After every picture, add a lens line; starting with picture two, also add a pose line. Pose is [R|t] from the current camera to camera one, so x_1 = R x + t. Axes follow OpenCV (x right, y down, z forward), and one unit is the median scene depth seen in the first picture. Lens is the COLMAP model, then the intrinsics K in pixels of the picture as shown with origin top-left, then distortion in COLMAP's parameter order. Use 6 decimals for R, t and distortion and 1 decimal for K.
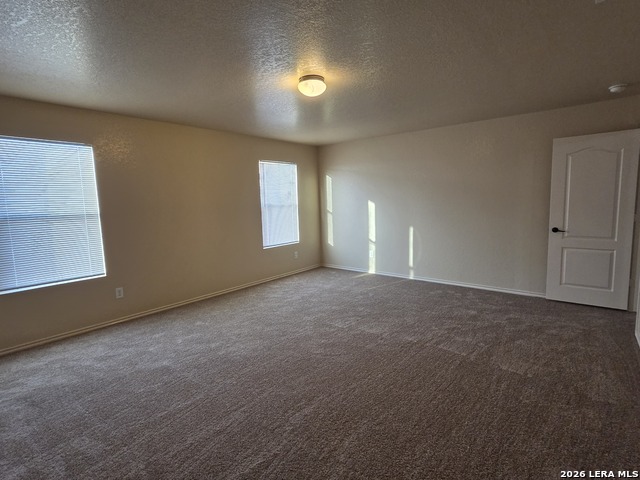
lens RADIAL K [[319.5, 0, 316.0], [0, 319.5, 237.6], [0, 0, 1]] dist [-0.002164, 0.000652]
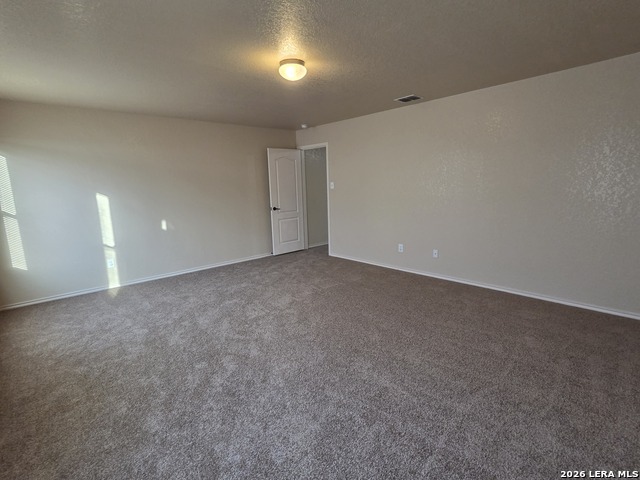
lens RADIAL K [[319.5, 0, 316.0], [0, 319.5, 237.6], [0, 0, 1]] dist [-0.002164, 0.000652]
pose [[0.155789, -0.142111, 0.977514, -0.695080], [0.145703, 0.982078, 0.119554, -0.040364], [-0.976985, 0.123802, 0.173703, 0.531848]]
